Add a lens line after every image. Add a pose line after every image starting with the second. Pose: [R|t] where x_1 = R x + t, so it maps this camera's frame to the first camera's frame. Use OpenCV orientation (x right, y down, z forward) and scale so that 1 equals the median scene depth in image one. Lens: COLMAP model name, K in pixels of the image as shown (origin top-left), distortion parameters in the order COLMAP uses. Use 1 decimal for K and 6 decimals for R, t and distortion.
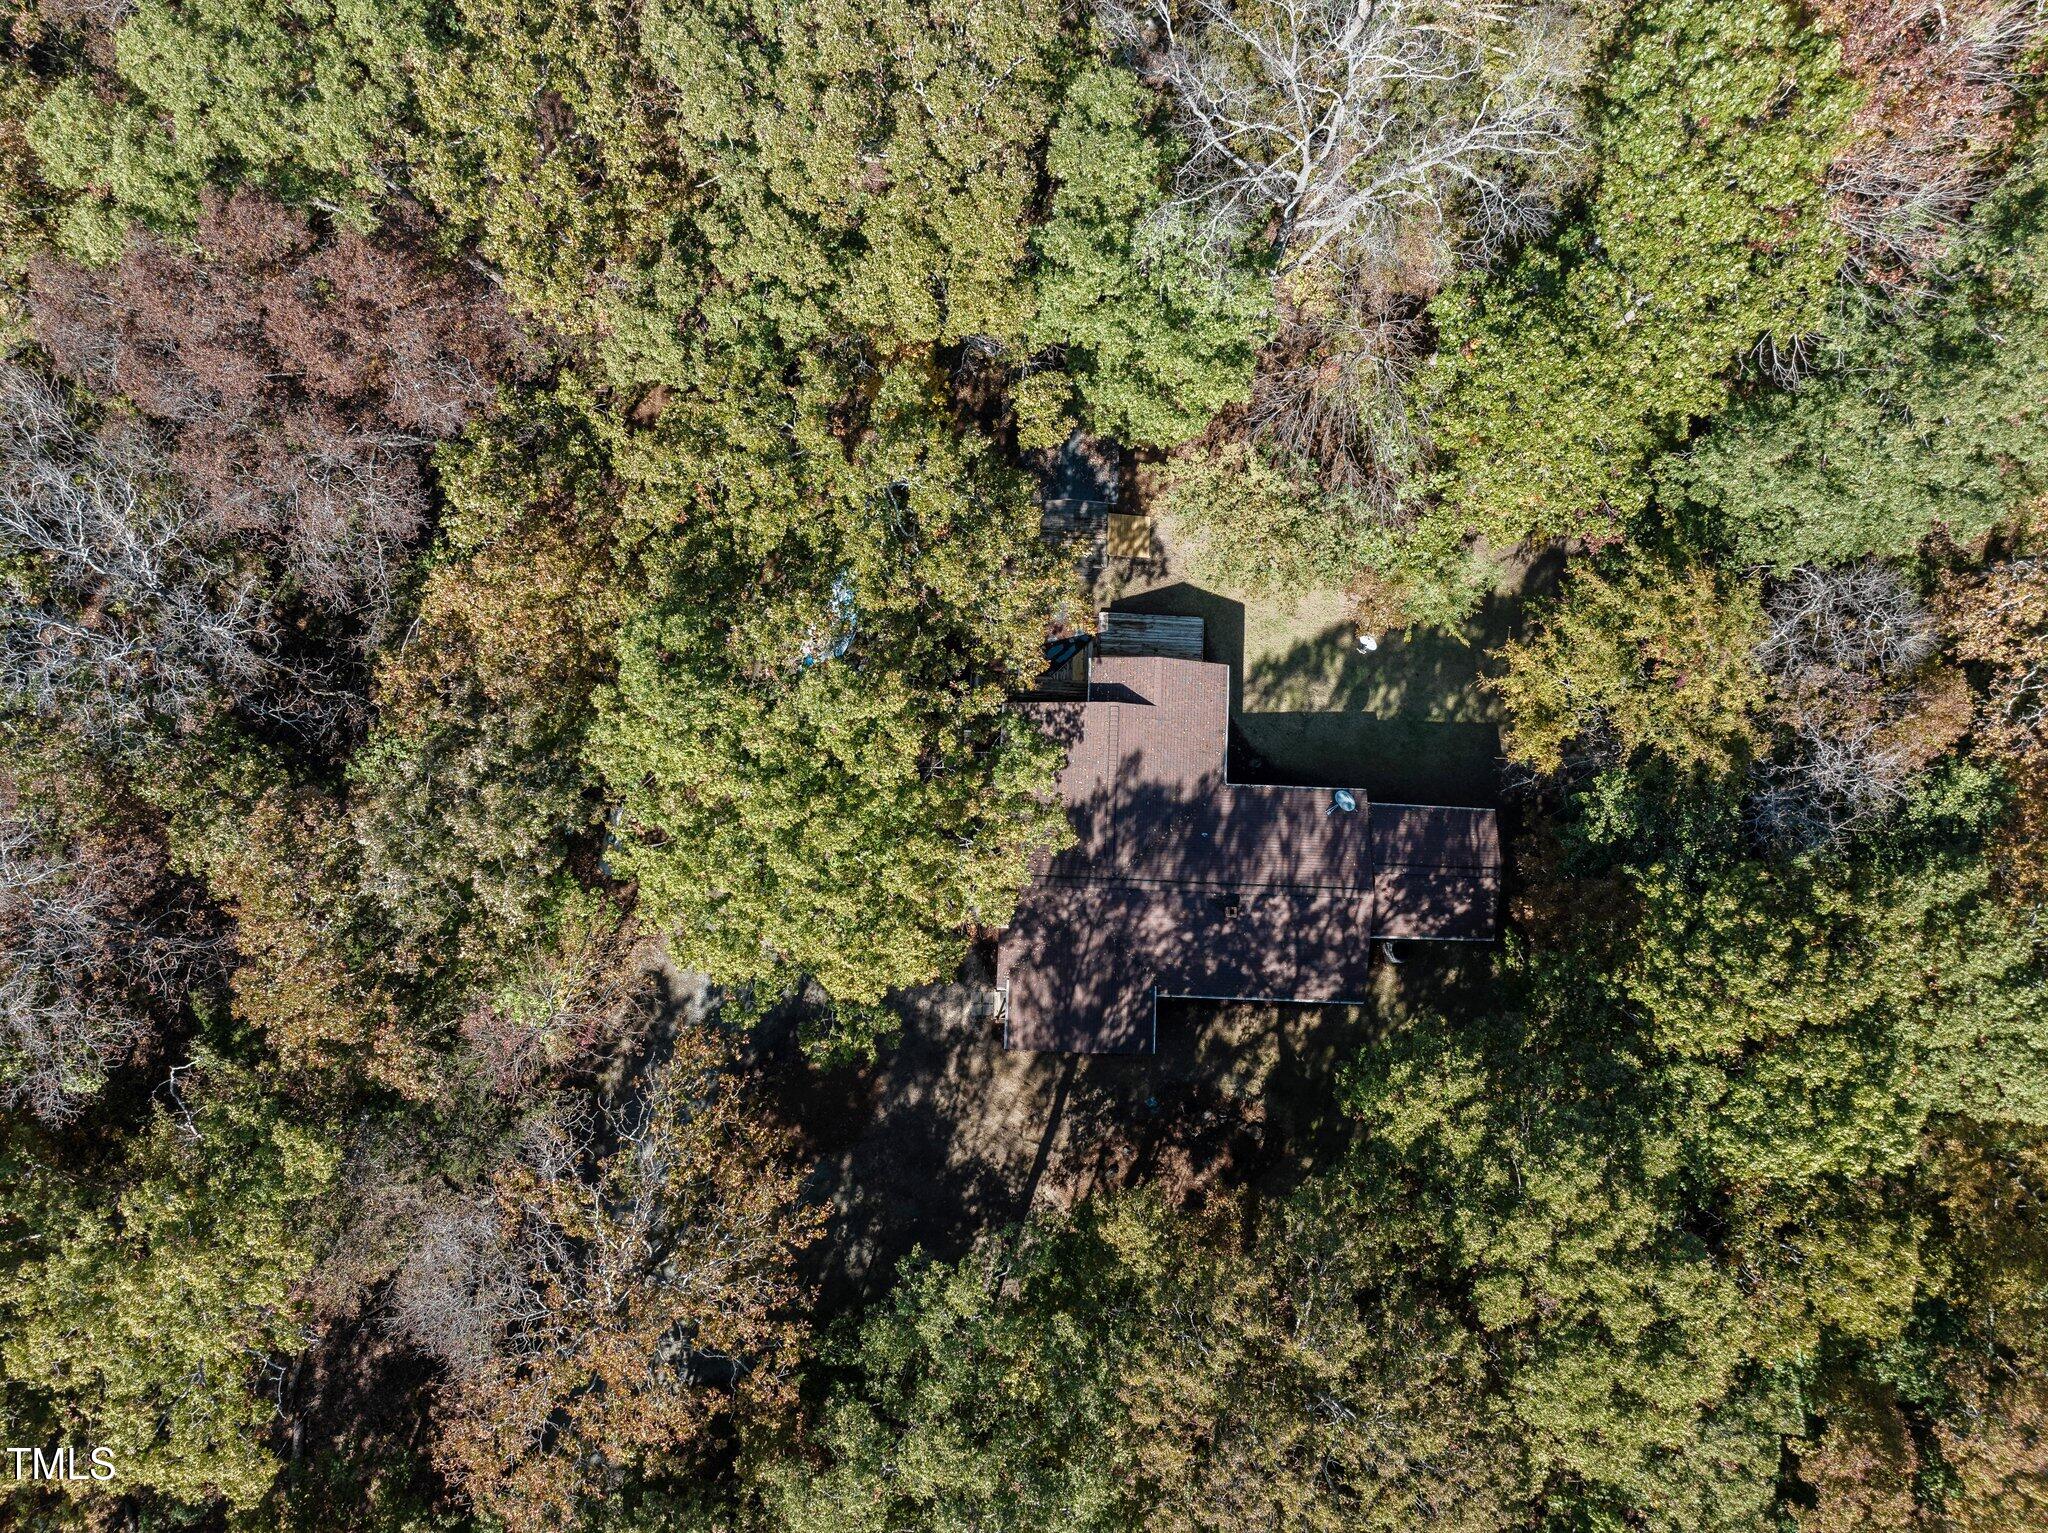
lens RADIAL K [[1444.1, 0, 1024.0], [0, 1444.1, 766.5], [0, 0, 1]] dist [-0.002715, -0.118593]
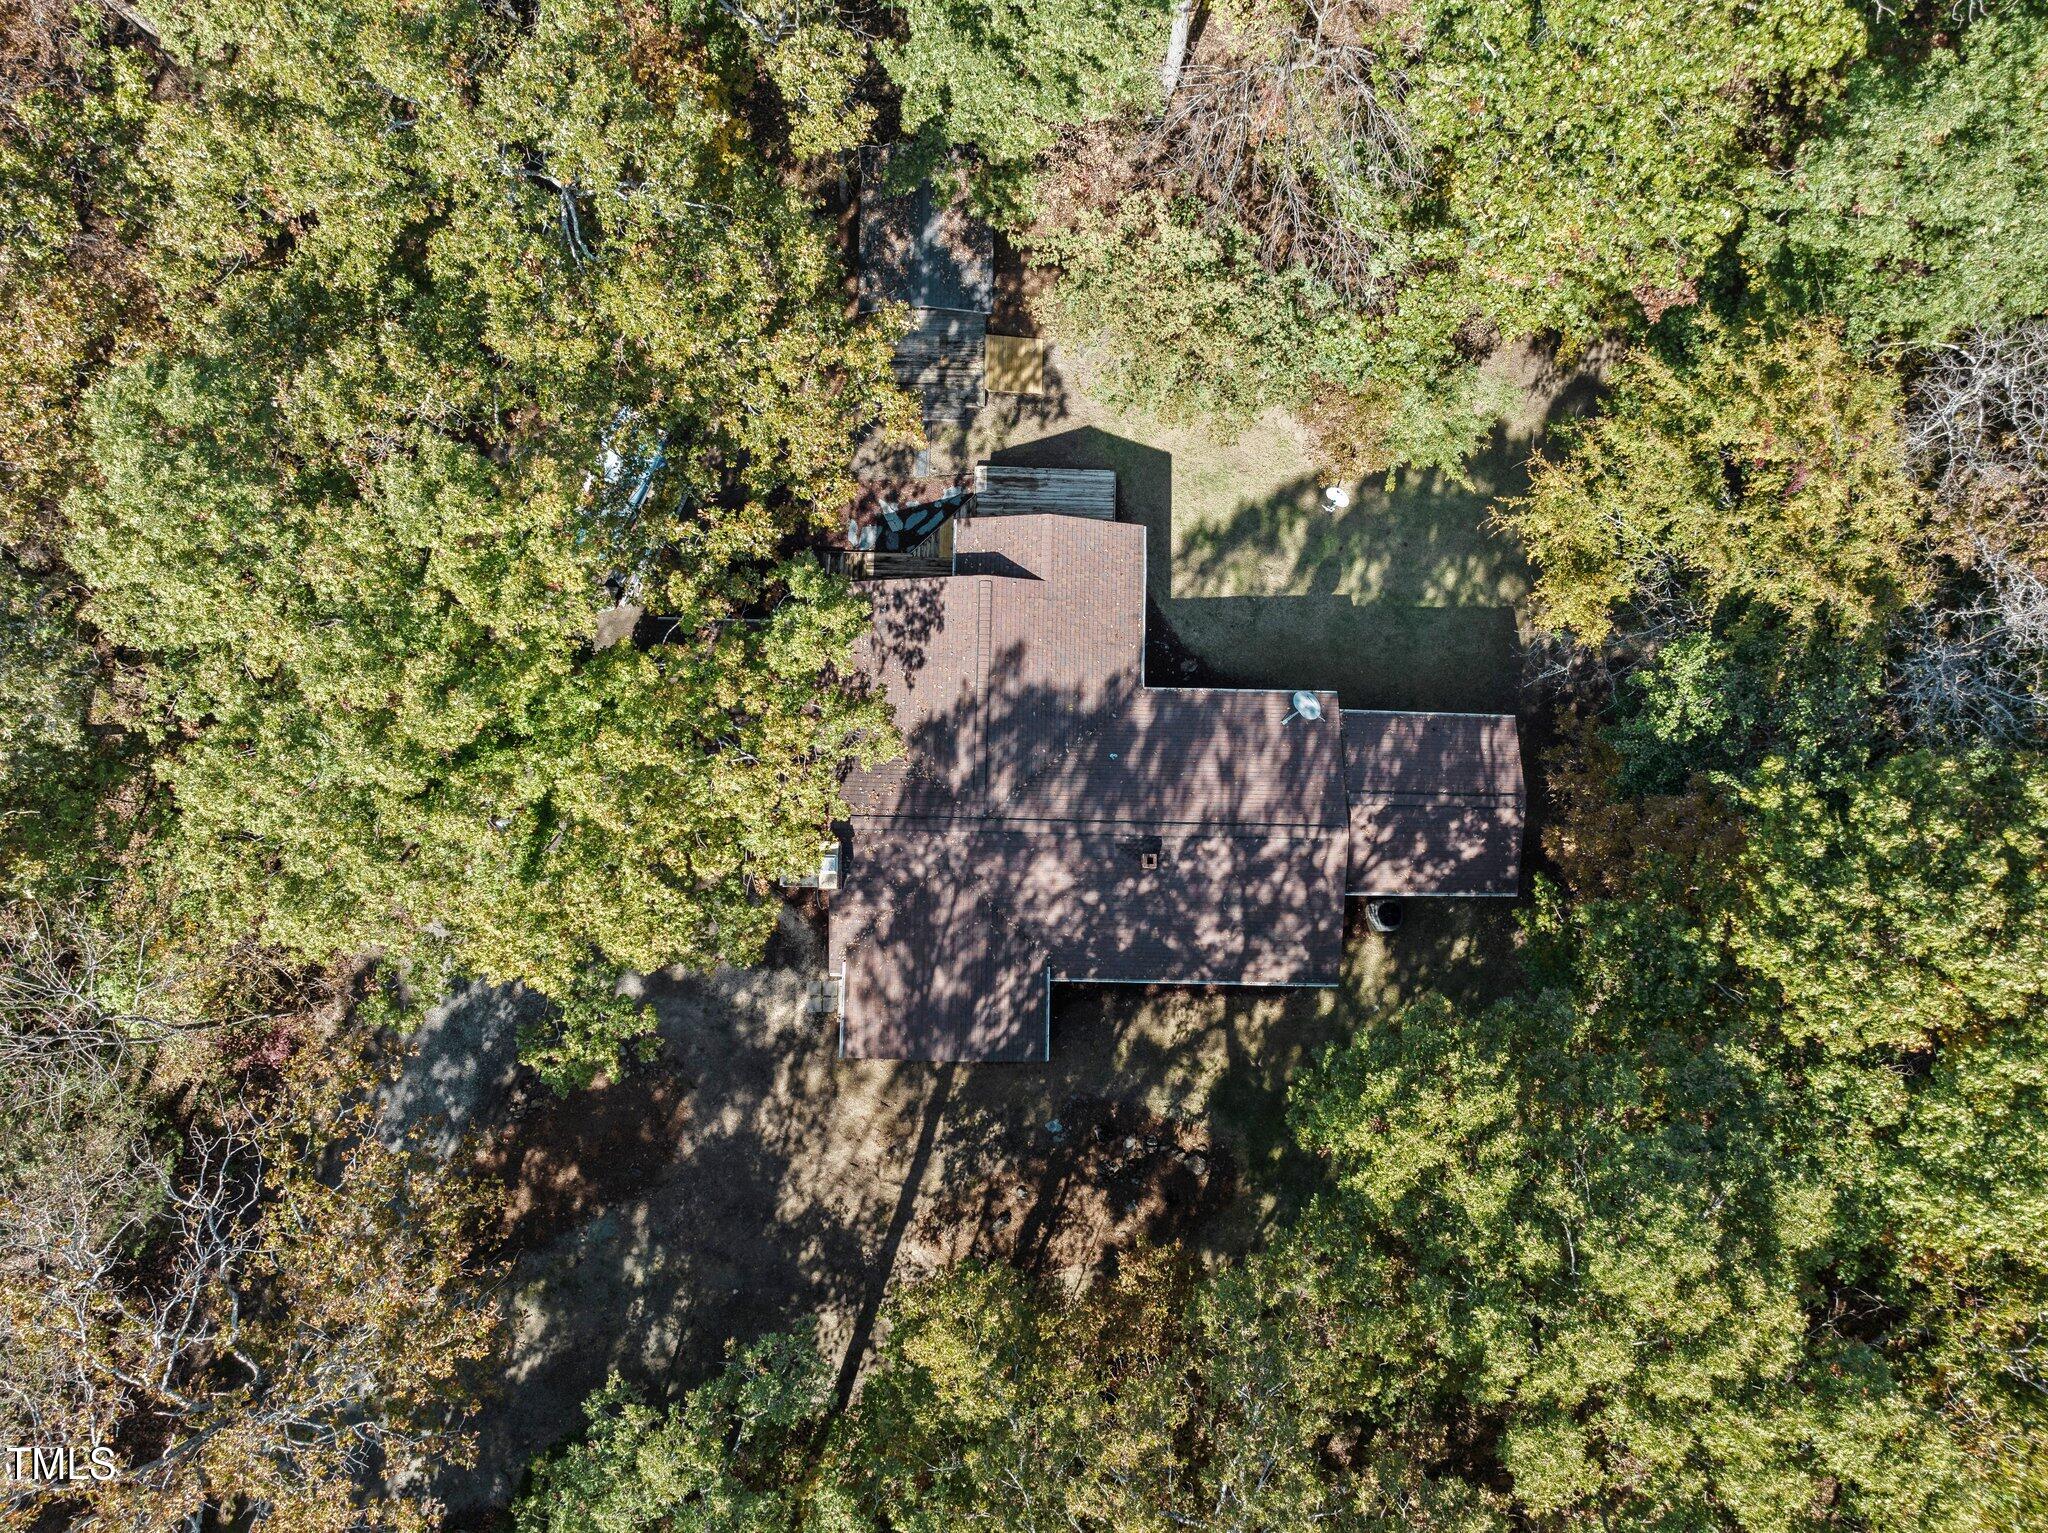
lens RADIAL K [[1469.1, 0, 1021.4], [0, 1469.1, 770.1], [0, 0, 1]] dist [-0.035287, -0.002773]
pose [[0.999834, -0.018210, 0.000984, 0.079701], [0.018207, 0.999832, 0.002263, 0.052599], [-0.001025, -0.002244, 0.999997, 0.272036]]
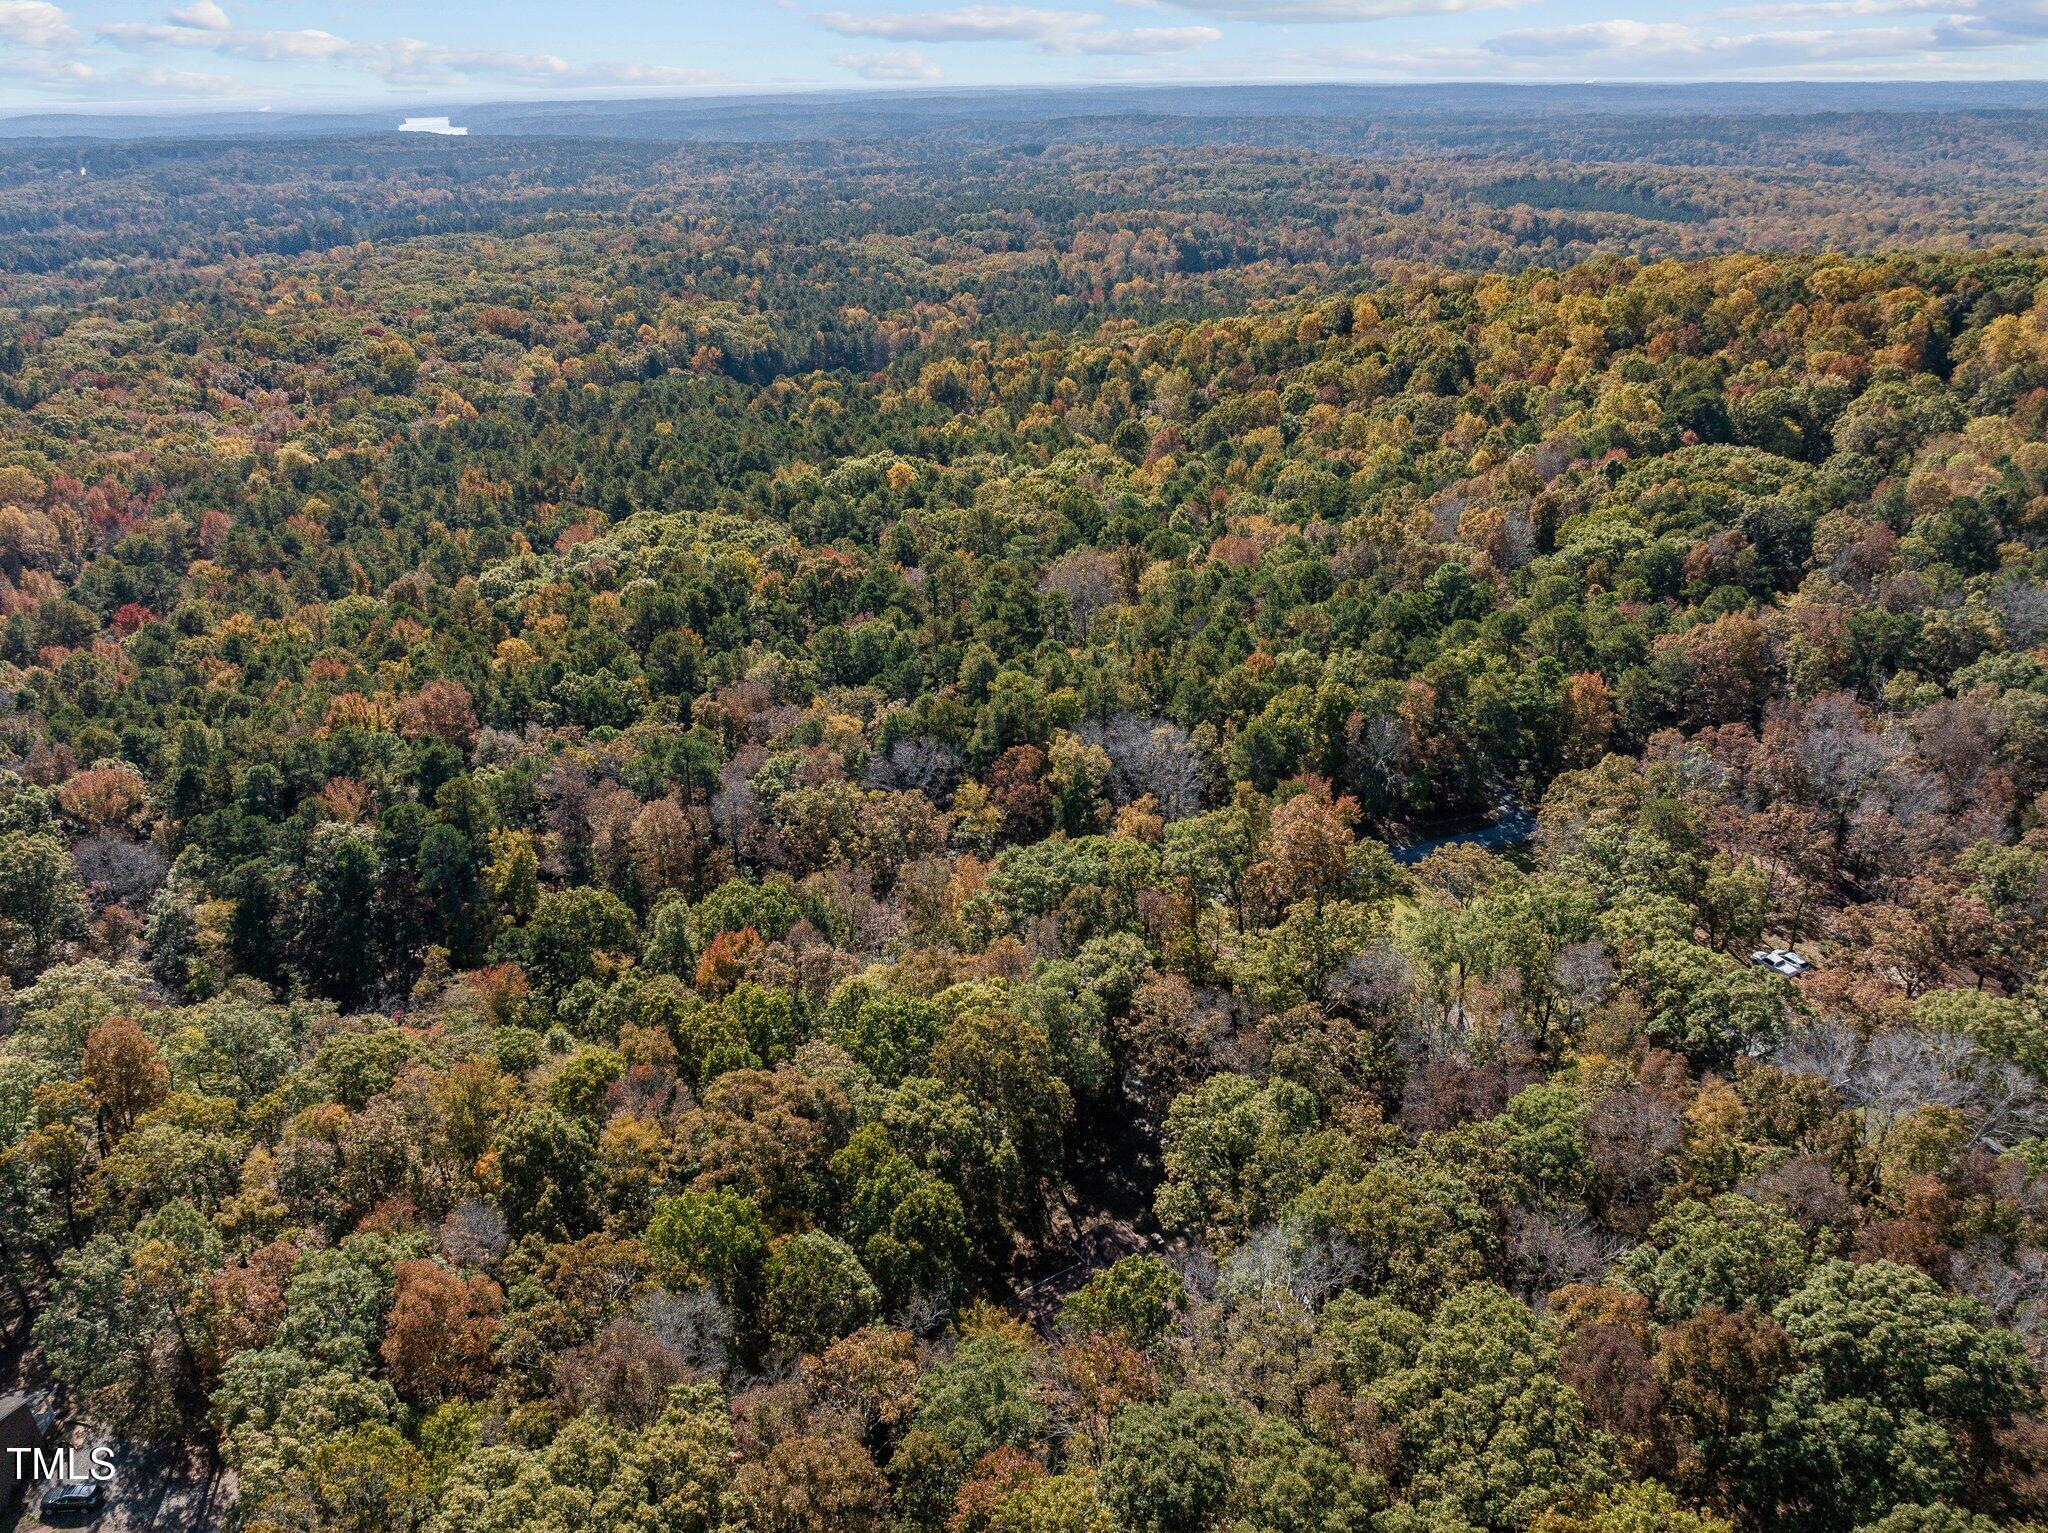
lens RADIAL K [[1469.1, 0, 1021.4], [0, 1469.1, 770.1], [0, 0, 1]] dist [-0.035287, -0.002773]
pose [[-0.823202, 0.251561, -0.508975, 1.183527], [-0.563178, -0.248282, 0.788154, -1.457839], [0.071899, 0.935453, 0.346060, -0.557208]]
